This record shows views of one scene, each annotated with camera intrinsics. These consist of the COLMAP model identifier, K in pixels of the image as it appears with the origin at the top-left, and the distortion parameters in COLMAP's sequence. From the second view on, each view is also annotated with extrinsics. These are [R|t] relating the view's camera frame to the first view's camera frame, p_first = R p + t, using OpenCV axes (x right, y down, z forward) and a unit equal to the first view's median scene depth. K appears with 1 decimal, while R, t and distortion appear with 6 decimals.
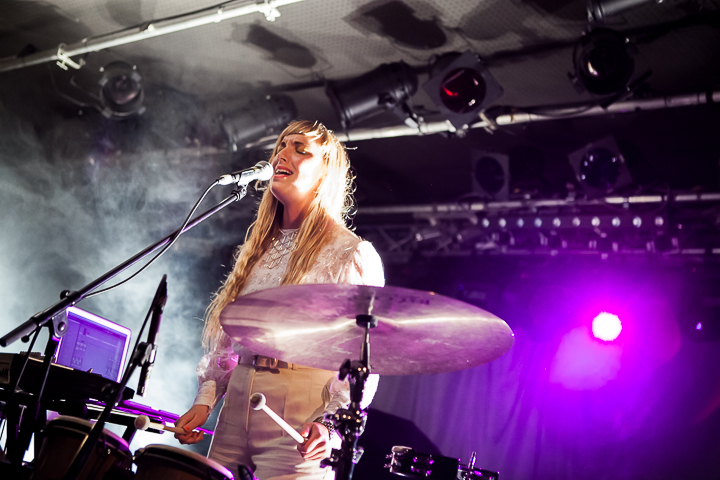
lens RADIAL K [[995.6, 0, 365.0], [0, 995.6, 246.1], [0, 0, 1]] dist [-0.019785, 0.000000]
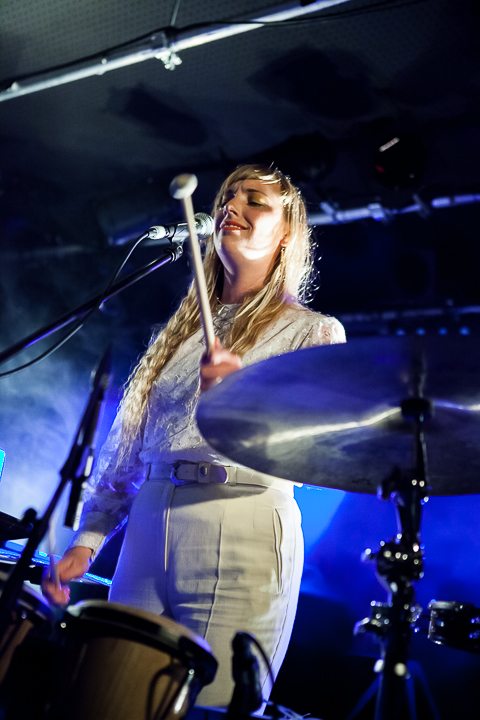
lens RADIAL K [[1071.6, 0, 240.0], [0, 1071.6, 358.5], [0, 0, 1]] dist [0.017431, 0.000000]
pose [[0.999632, -0.005008, 0.026676, -0.051997], [0.005591, 0.999747, -0.021799, 0.021737], [-0.026560, 0.021940, 0.999406, 0.113912]]
